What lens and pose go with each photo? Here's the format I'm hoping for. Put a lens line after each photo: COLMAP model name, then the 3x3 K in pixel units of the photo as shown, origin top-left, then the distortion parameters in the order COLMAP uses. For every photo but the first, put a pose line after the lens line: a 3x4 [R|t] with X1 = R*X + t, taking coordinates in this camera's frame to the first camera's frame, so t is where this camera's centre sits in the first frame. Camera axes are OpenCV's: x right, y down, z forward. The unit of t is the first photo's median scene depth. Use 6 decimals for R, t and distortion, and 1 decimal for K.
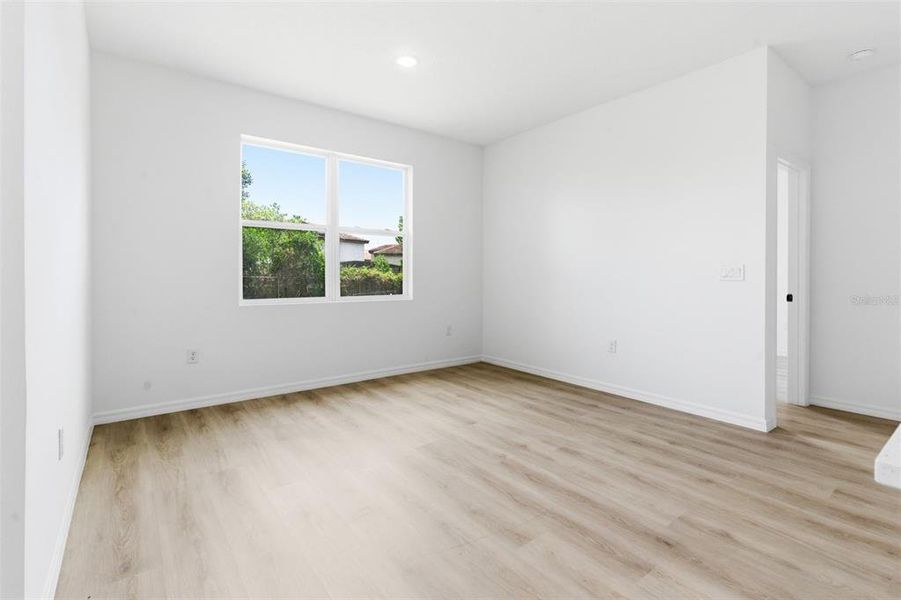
lens RADIAL K [[429.4, 0, 451.1], [0, 429.4, 272.4], [0, 0, 1]] dist [0.001140, -0.000768]
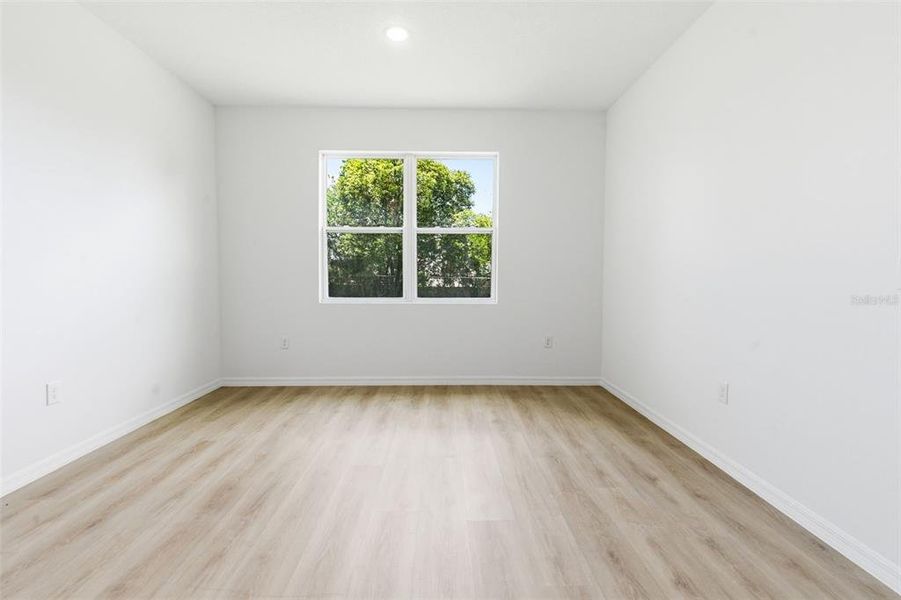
lens RADIAL K [[429.2, 0, 478.5], [0, 429.2, 285.4], [0, 0, 1]] dist [0.002032, -0.000270]
pose [[0.800790, 0.015576, -0.598742, 0.473112], [0.001805, 0.999594, 0.028419, 0.000107], [0.598942, -0.023838, 0.800438, 0.309724]]
